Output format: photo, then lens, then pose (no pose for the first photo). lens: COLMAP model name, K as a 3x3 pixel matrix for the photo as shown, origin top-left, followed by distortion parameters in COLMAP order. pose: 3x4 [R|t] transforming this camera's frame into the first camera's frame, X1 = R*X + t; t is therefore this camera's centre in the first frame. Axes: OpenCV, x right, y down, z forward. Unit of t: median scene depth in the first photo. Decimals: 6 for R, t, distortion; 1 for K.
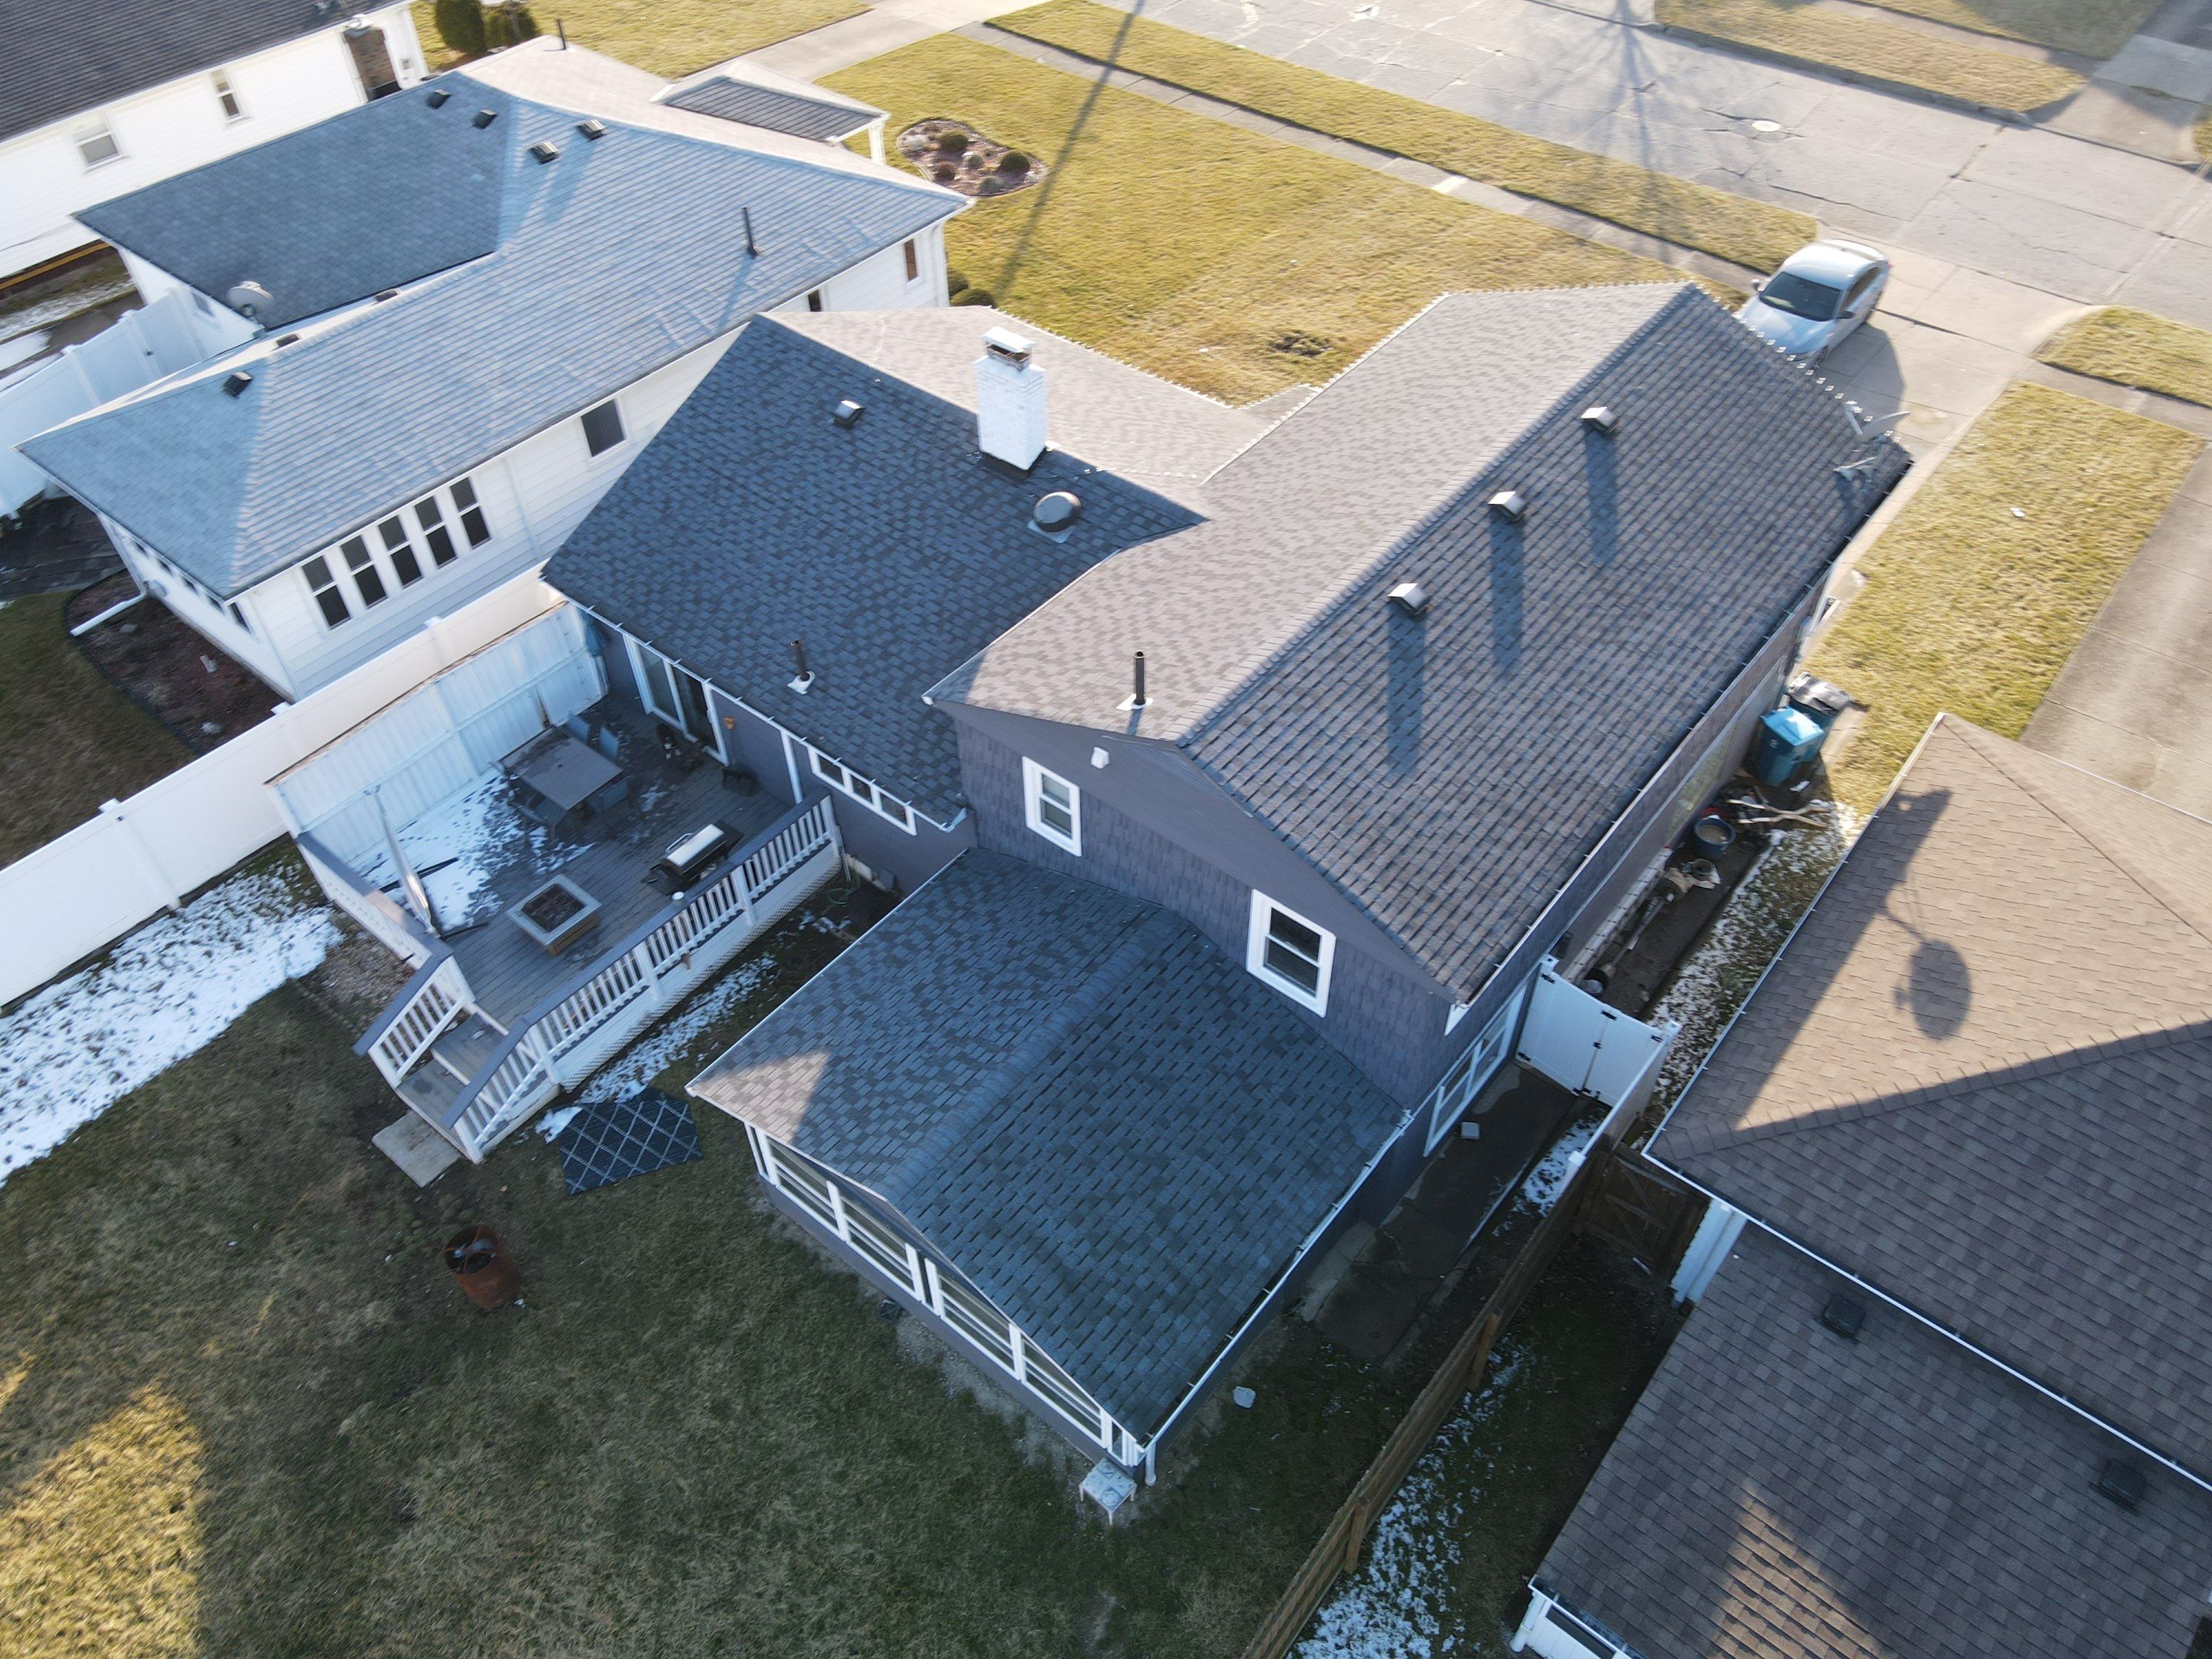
lens RADIAL K [[1591.6, 0, 1111.1], [0, 1591.6, 827.7], [0, 0, 1]] dist [0.015841, -0.015846]
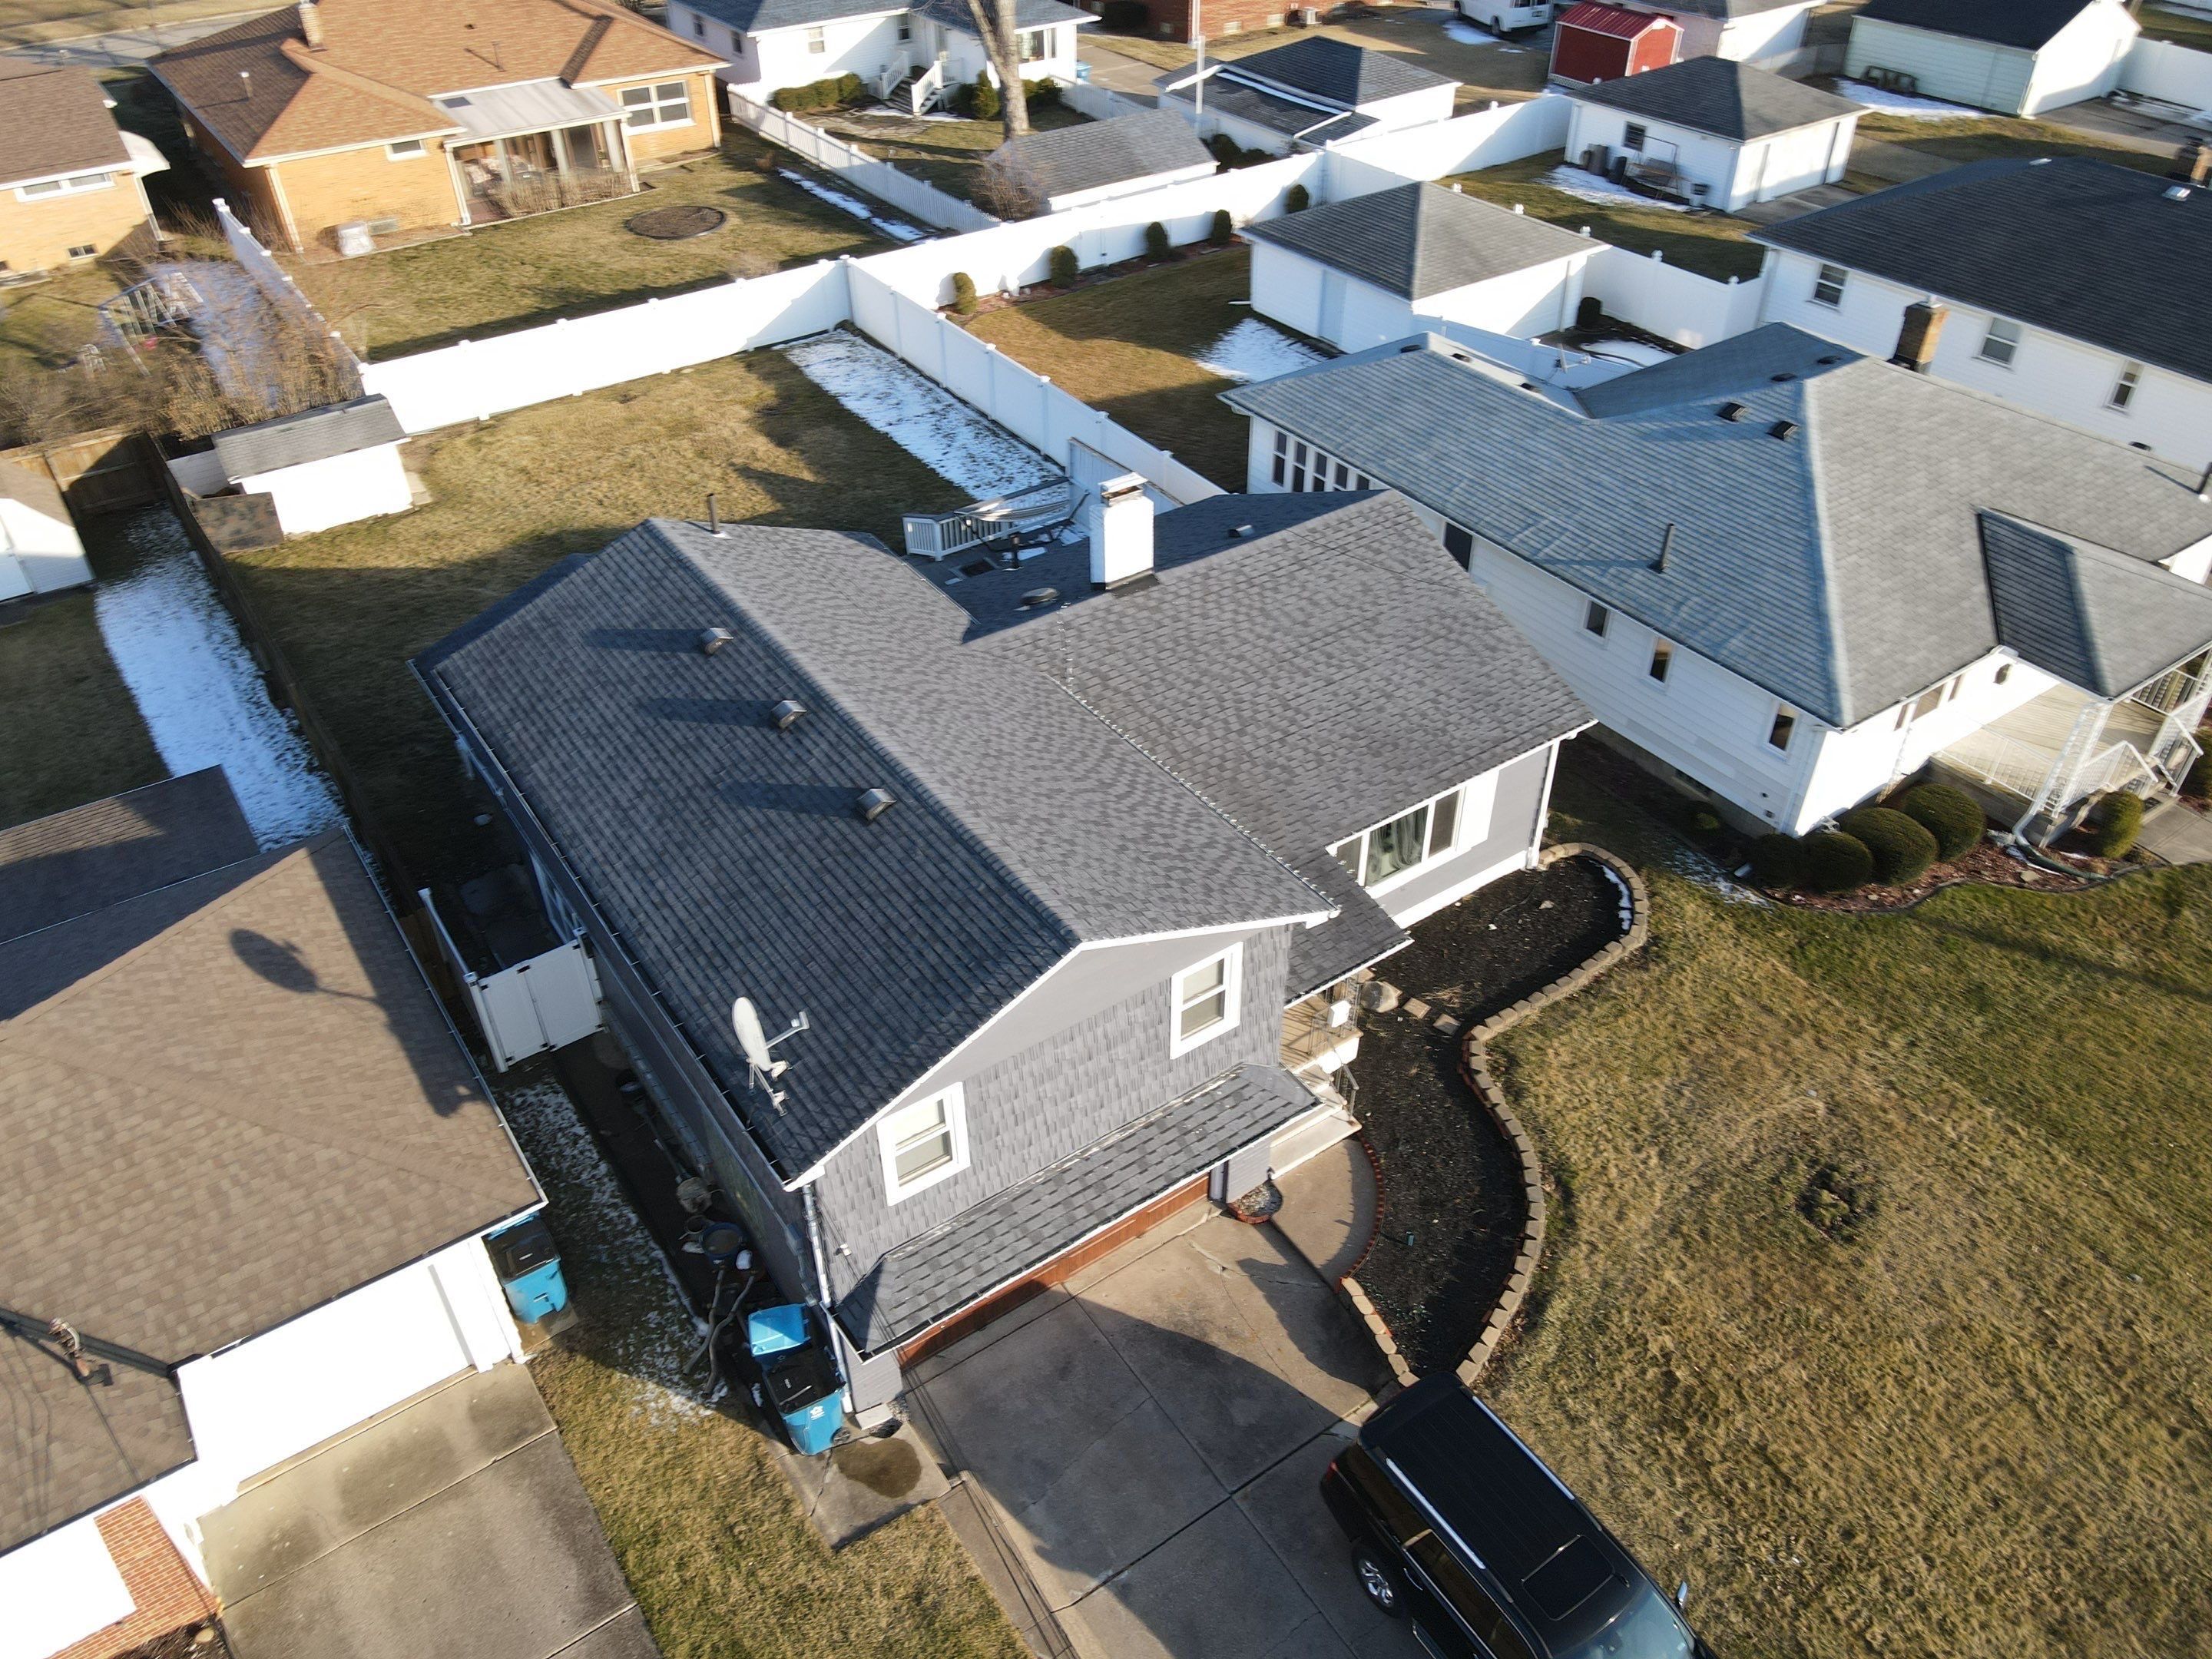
lens RADIAL K [[1591.6, 0, 1131.7], [0, 1591.6, 886.9], [0, 0, 1]] dist [0.015841, -0.015846]
pose [[-0.273583, 0.628296, -0.728283, 1.095604], [-0.693584, 0.395729, 0.601947, -1.012892], [0.666404, 0.669808, 0.327511, 0.933967]]
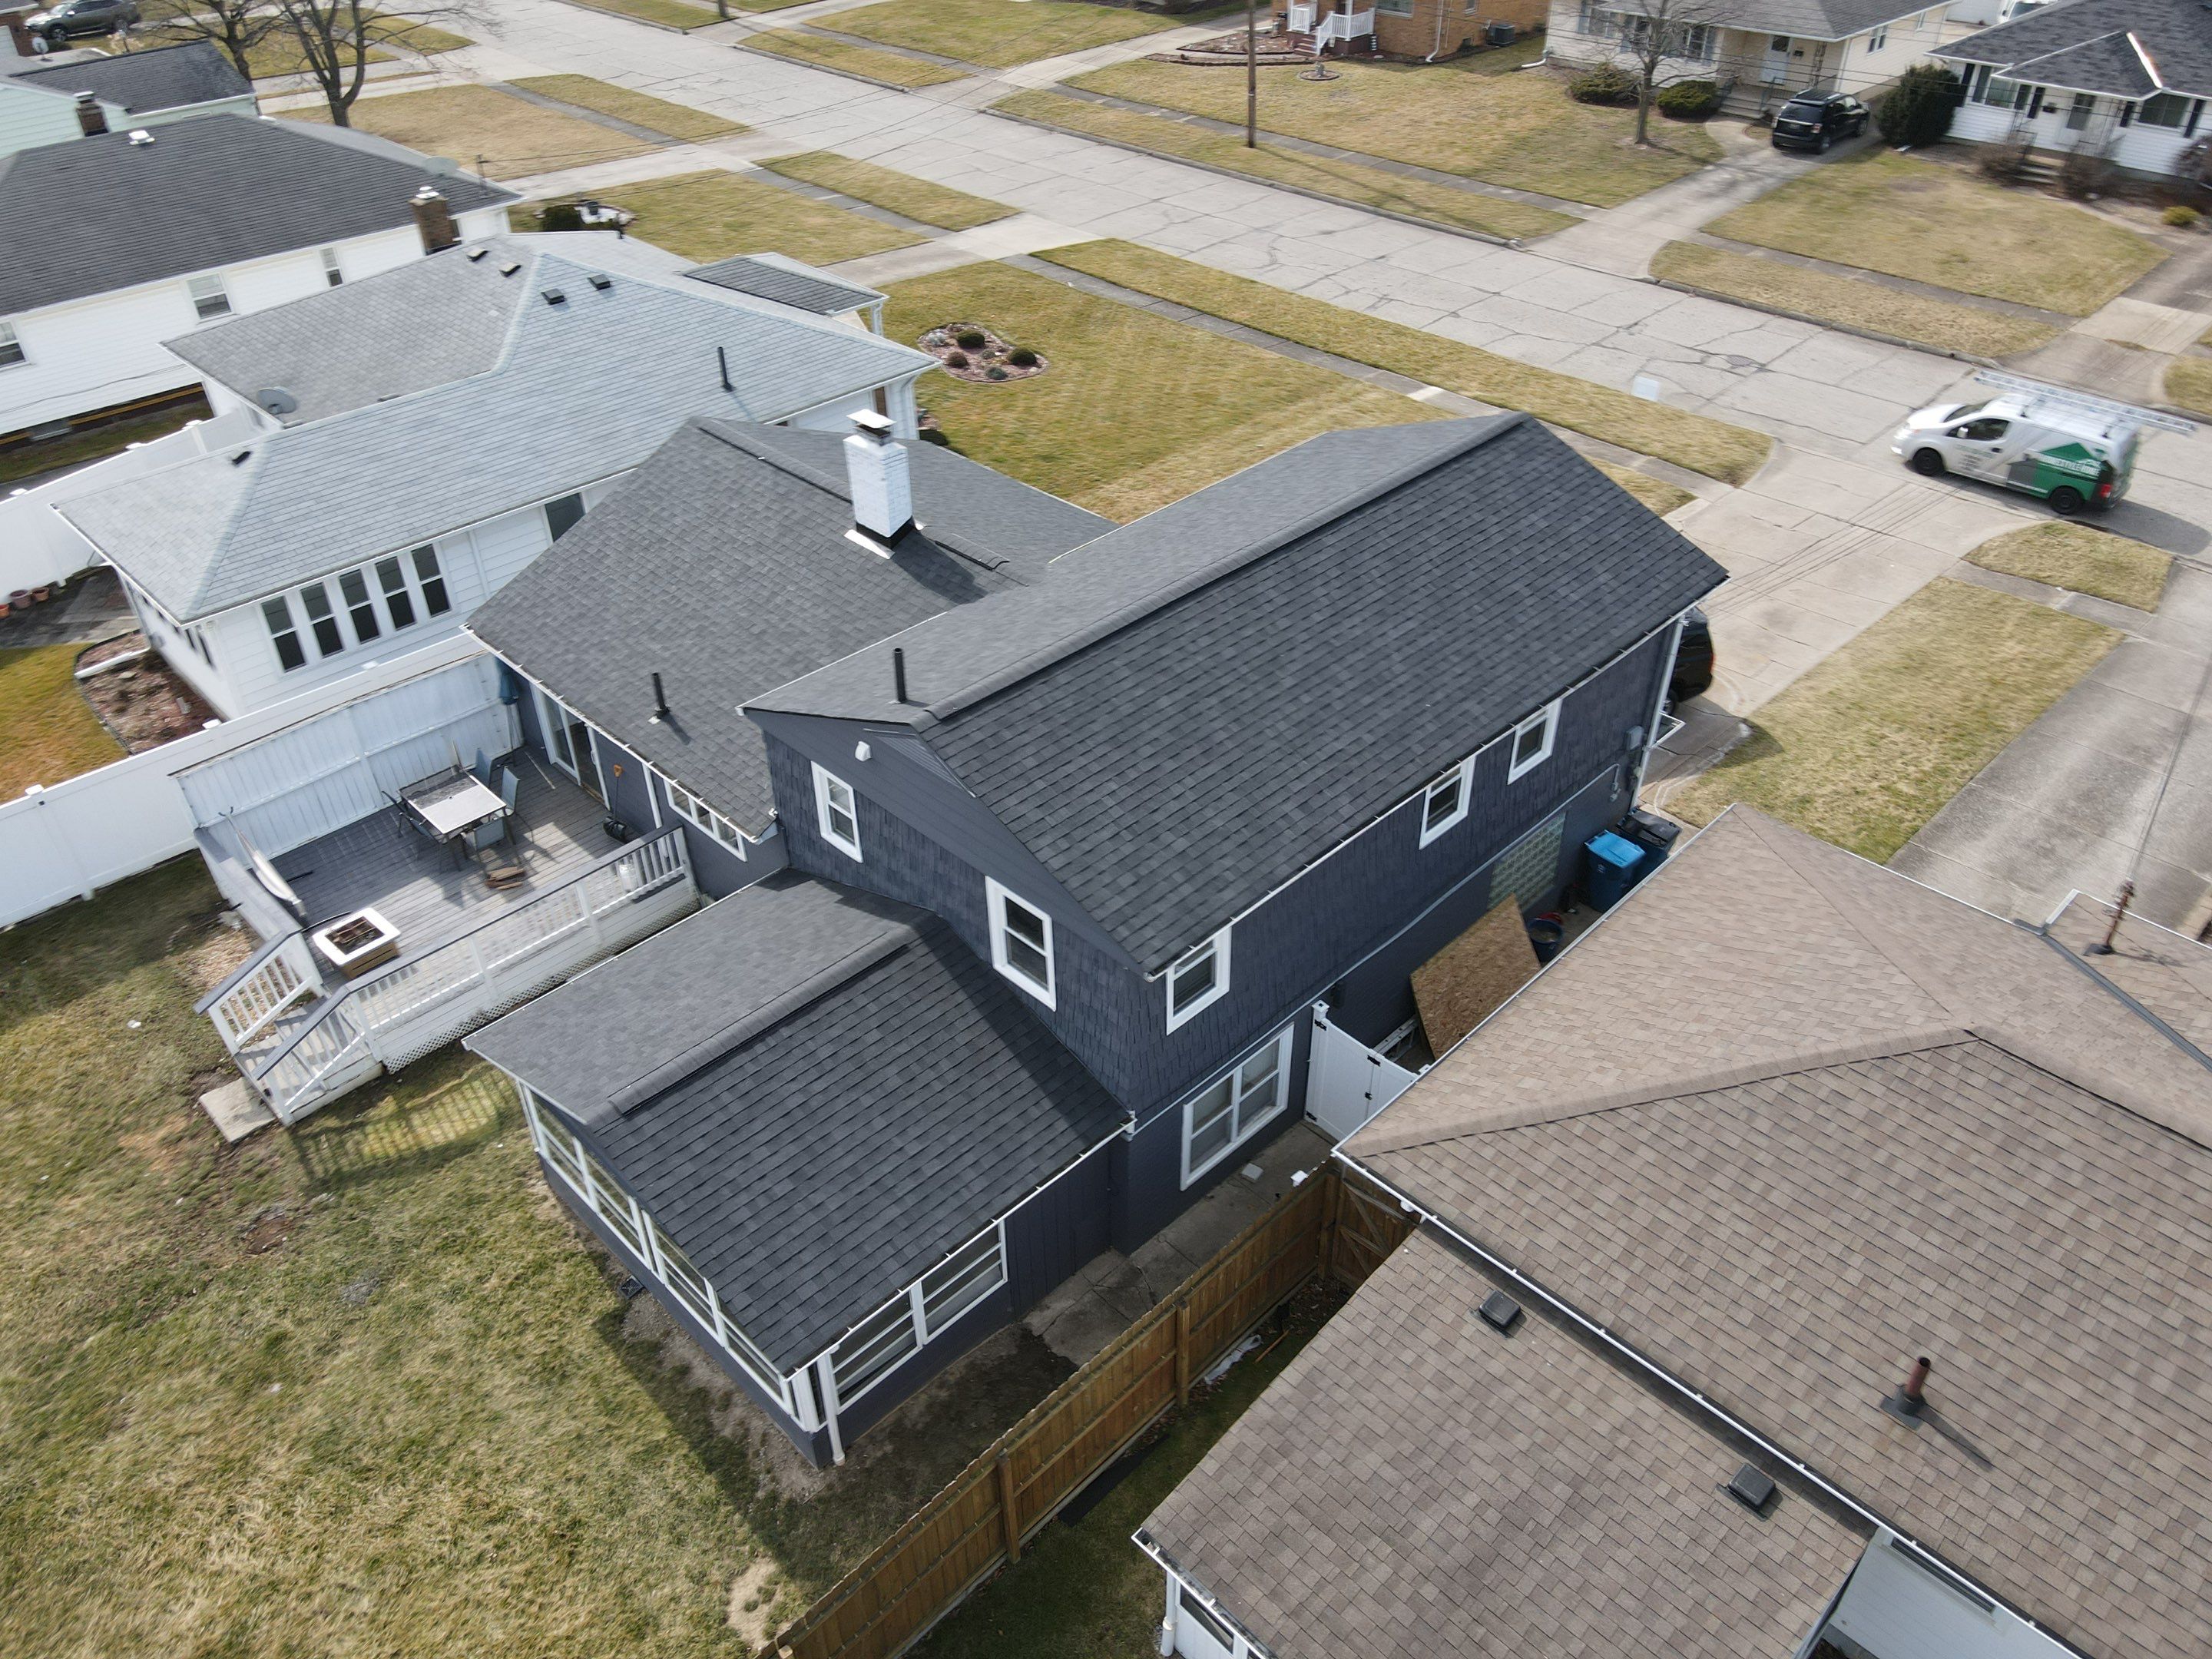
lens RADIAL K [[1591.6, 0, 1101.7], [0, 1591.6, 816.7], [0, 0, 1]] dist [0.015841, -0.015846]
pose [[0.994661, 0.062660, -0.081990, 0.231480], [-0.075700, 0.983032, -0.167085, 0.158927], [0.070129, 0.172400, 0.982527, -0.035610]]
